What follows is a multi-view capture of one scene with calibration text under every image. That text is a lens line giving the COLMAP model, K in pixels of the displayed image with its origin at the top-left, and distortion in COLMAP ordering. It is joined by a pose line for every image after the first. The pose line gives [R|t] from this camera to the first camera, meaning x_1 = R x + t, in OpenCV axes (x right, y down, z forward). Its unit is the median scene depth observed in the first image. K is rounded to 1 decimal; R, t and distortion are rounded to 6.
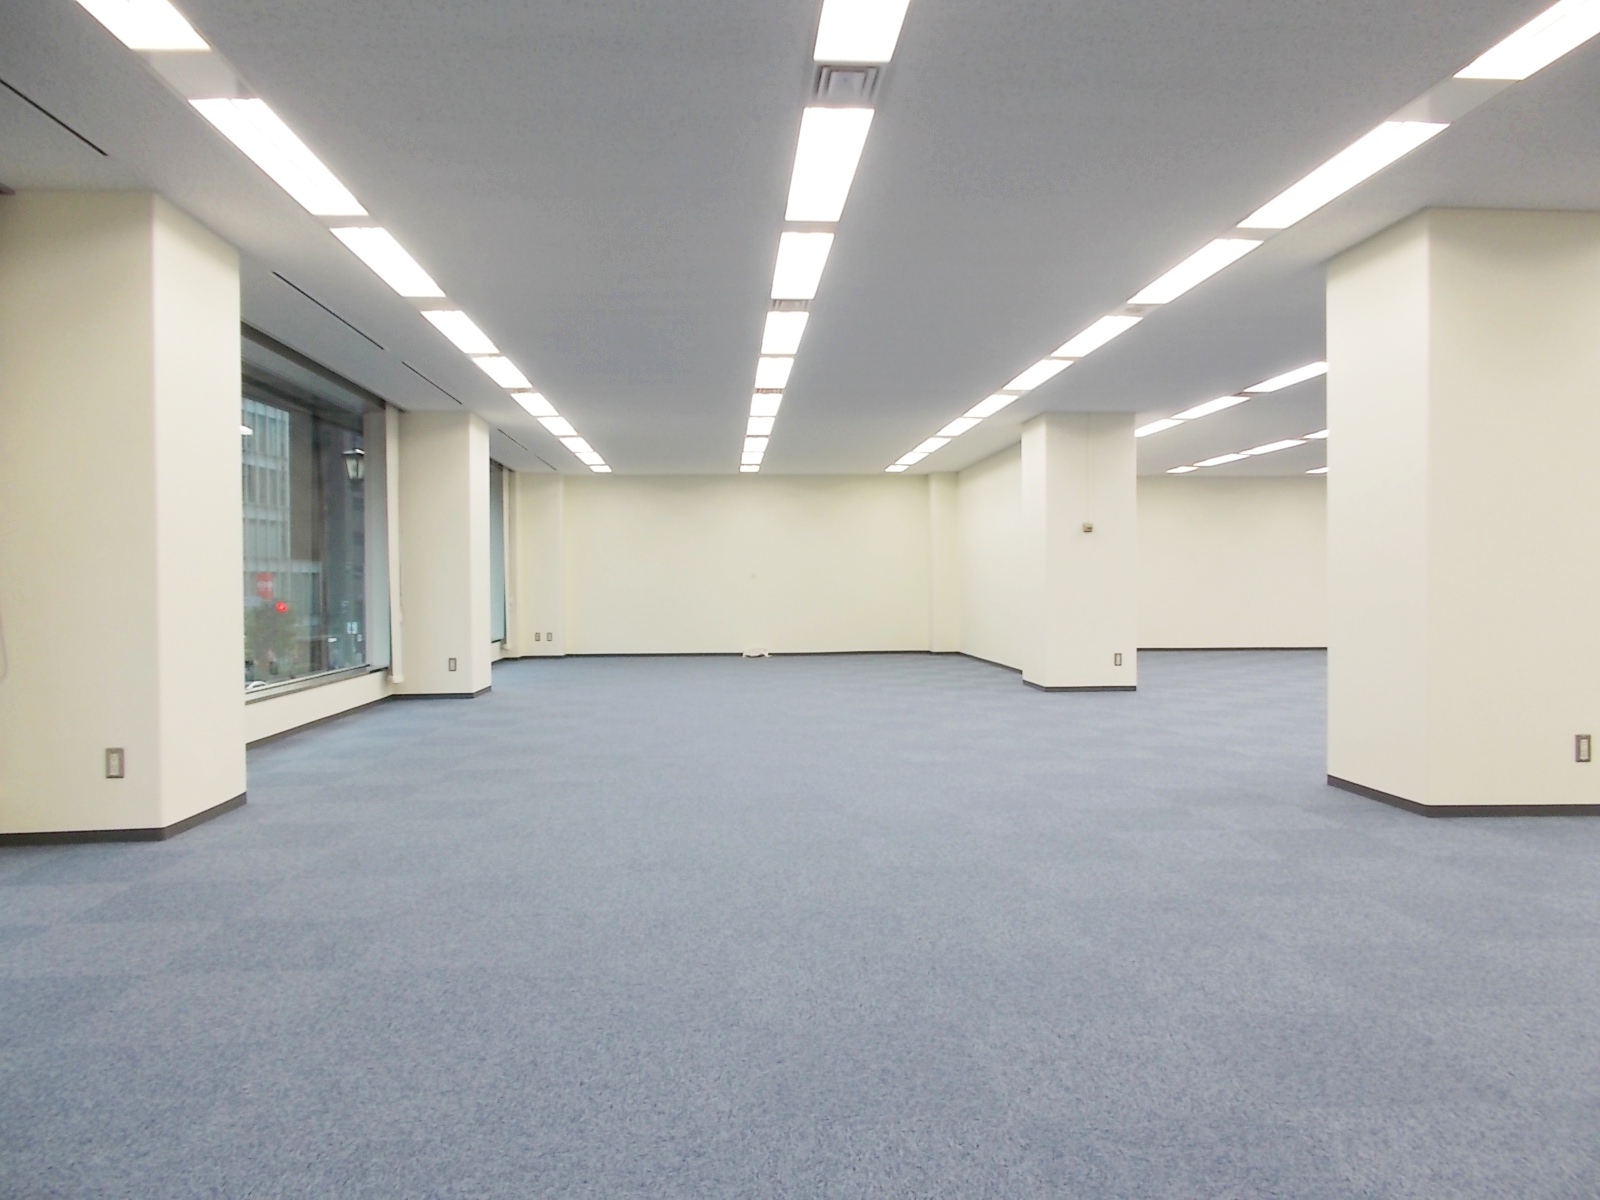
lens RADIAL K [[1220.5, 0, 801.0], [0, 1220.5, 599.7], [0, 0, 1]] dist [-0.009787, 0.001608]
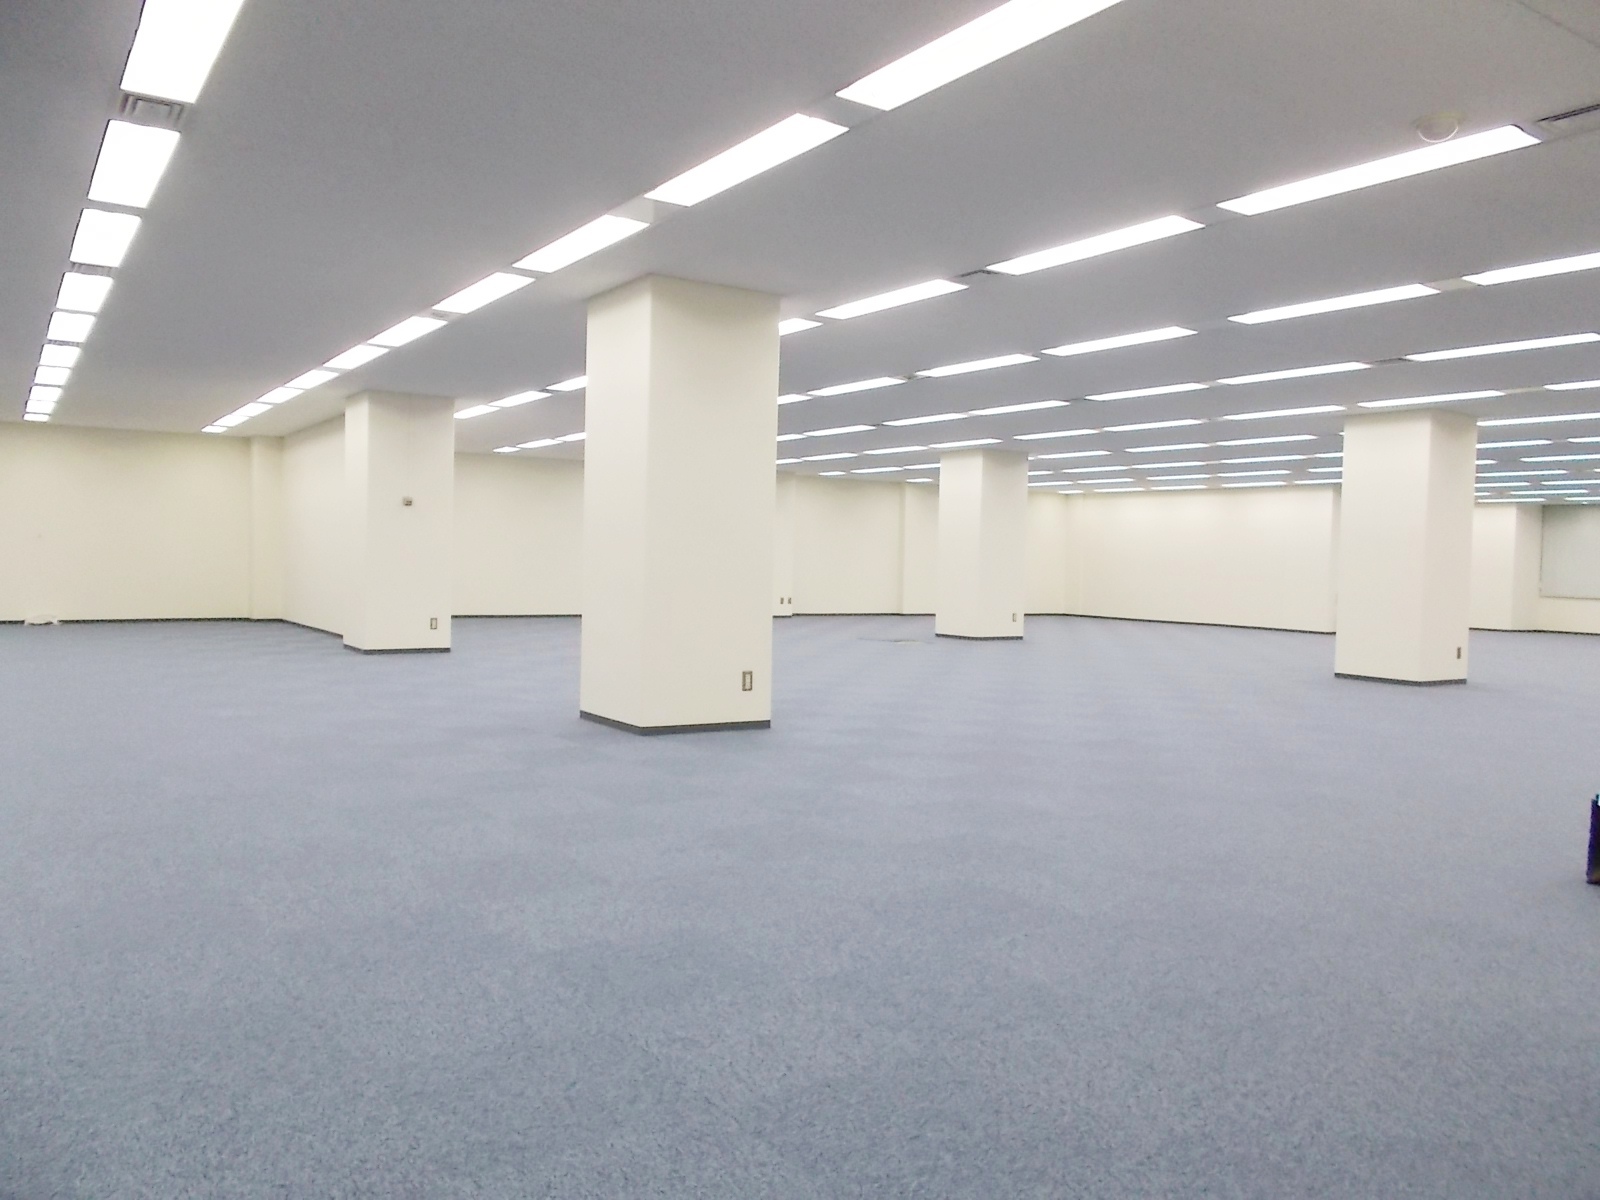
lens RADIAL K [[1220.5, 0, 800.1], [0, 1220.5, 586.8], [0, 0, 1]] dist [-0.009787, 0.001608]
pose [[0.866464, 0.011032, 0.499118, -0.000360], [-0.017760, 0.999804, 0.008733, 0.000938], [-0.498924, -0.016432, 0.866490, -0.130589]]
